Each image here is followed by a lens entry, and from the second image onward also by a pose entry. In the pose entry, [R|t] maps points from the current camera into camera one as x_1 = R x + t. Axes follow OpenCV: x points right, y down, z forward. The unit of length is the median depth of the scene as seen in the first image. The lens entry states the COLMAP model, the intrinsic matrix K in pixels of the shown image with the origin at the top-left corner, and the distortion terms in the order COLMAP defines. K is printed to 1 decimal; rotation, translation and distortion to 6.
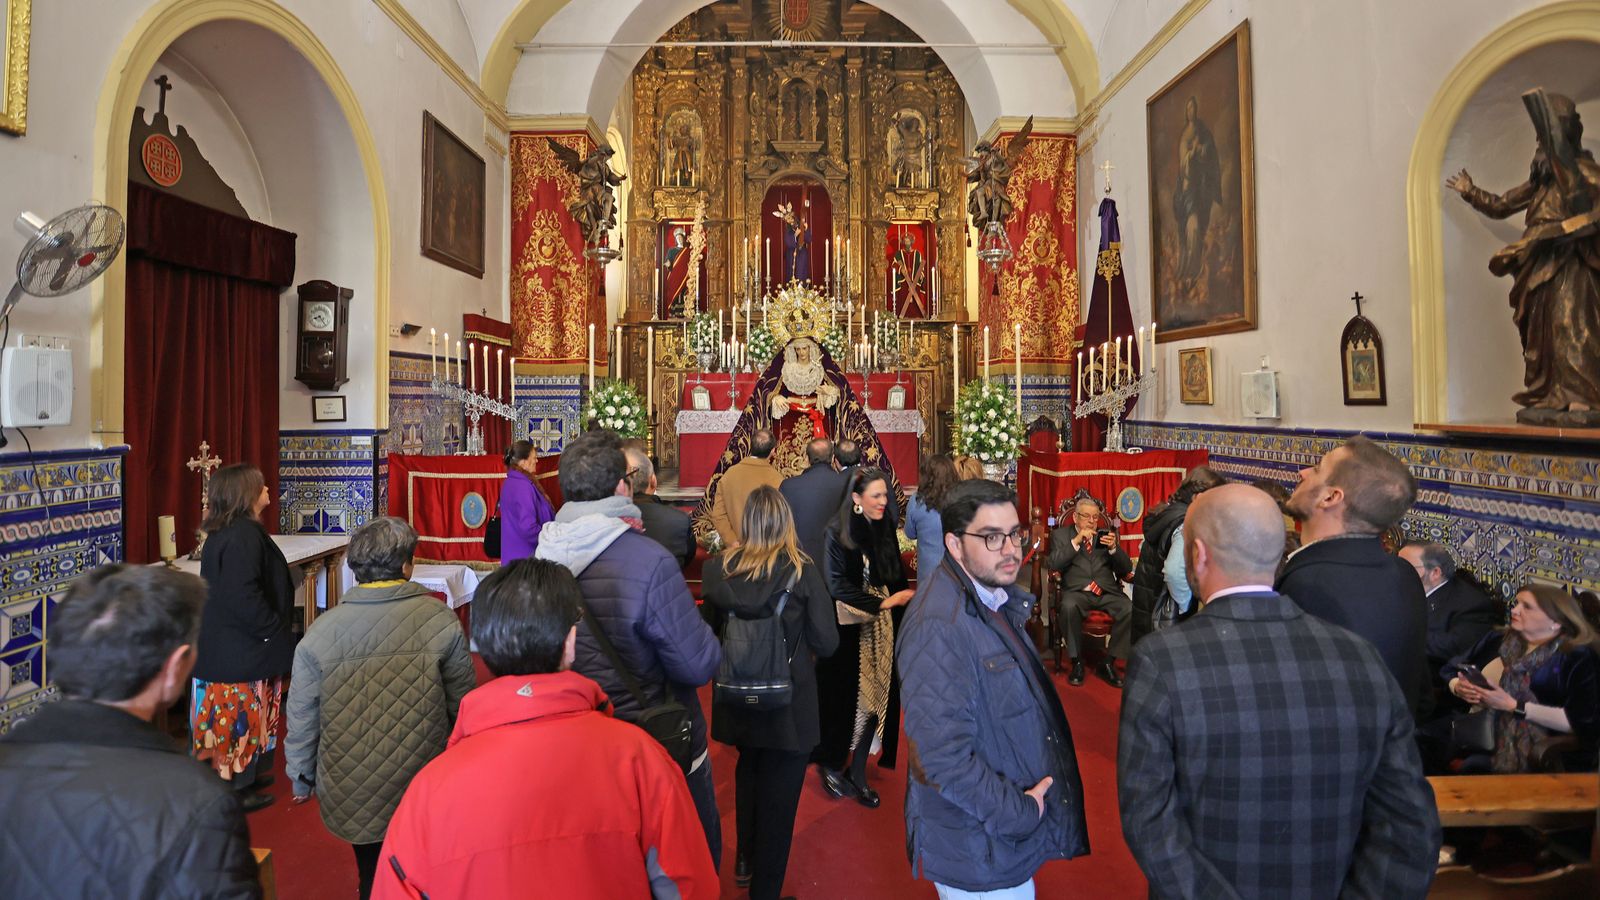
lens RADIAL K [[800.0, 0, 797.1], [0, 800.0, 393.4], [0, 0, 1]] dist [-0.077025, 0.031959]
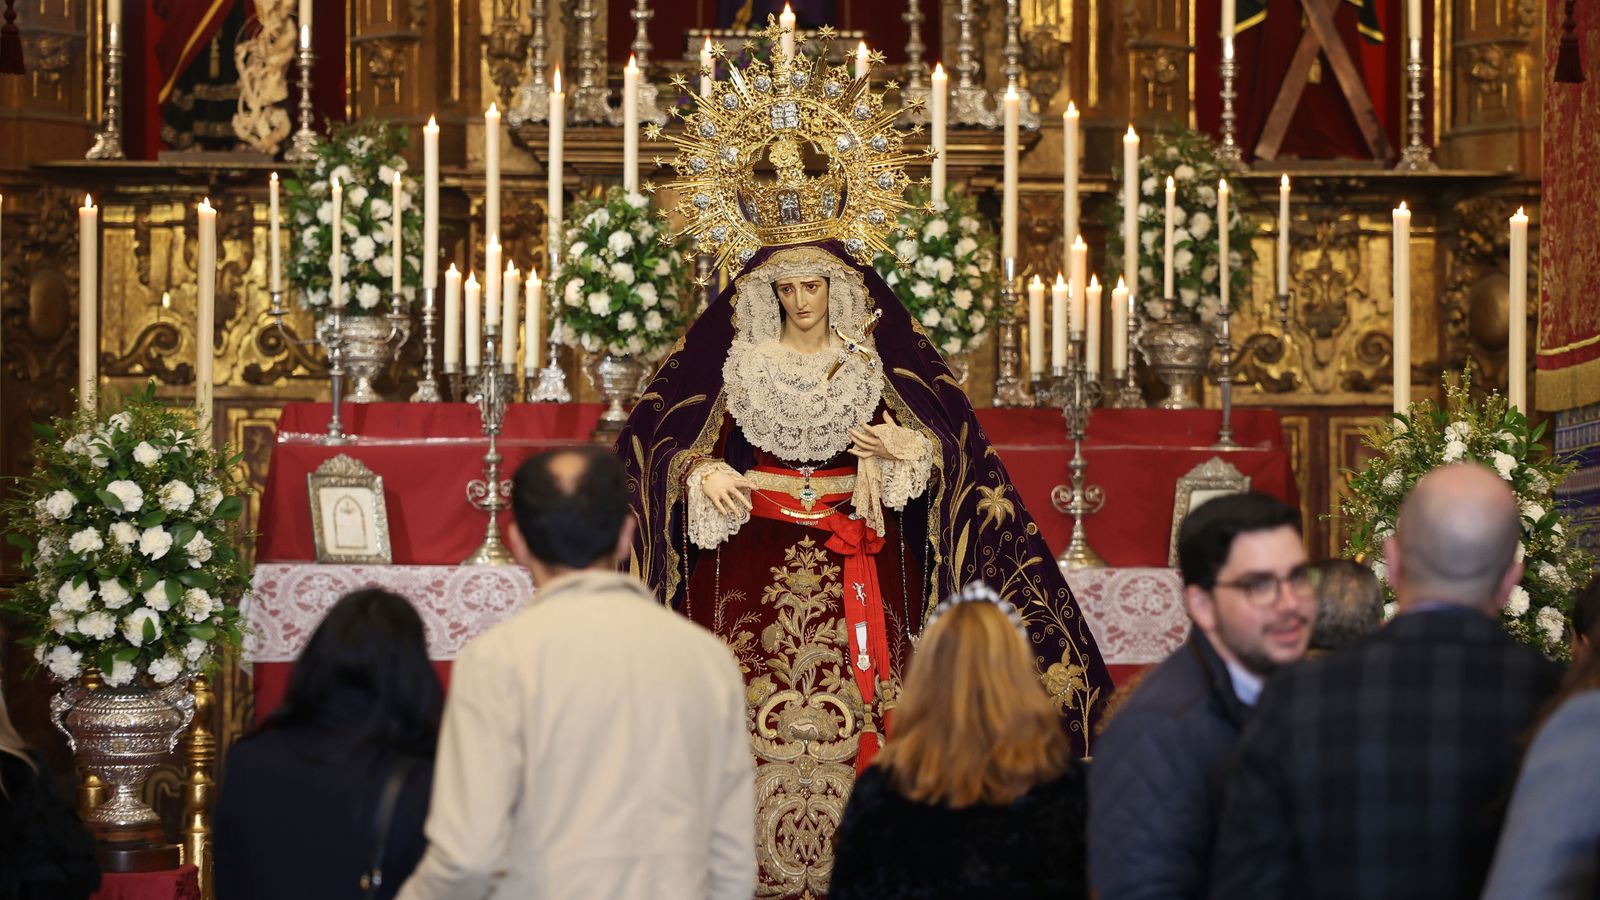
lens RADIAL K [[2751.5, 0, 800.0], [0, 2751.5, 450.0], [0, 0, 1]] dist [0.047678, 0.064241]
pose [[0.999955, 0.007893, 0.005294, 0.003394], [-0.007919, 0.999956, 0.005029, -0.016196], [-0.005254, -0.005070, 0.999973, 0.221760]]
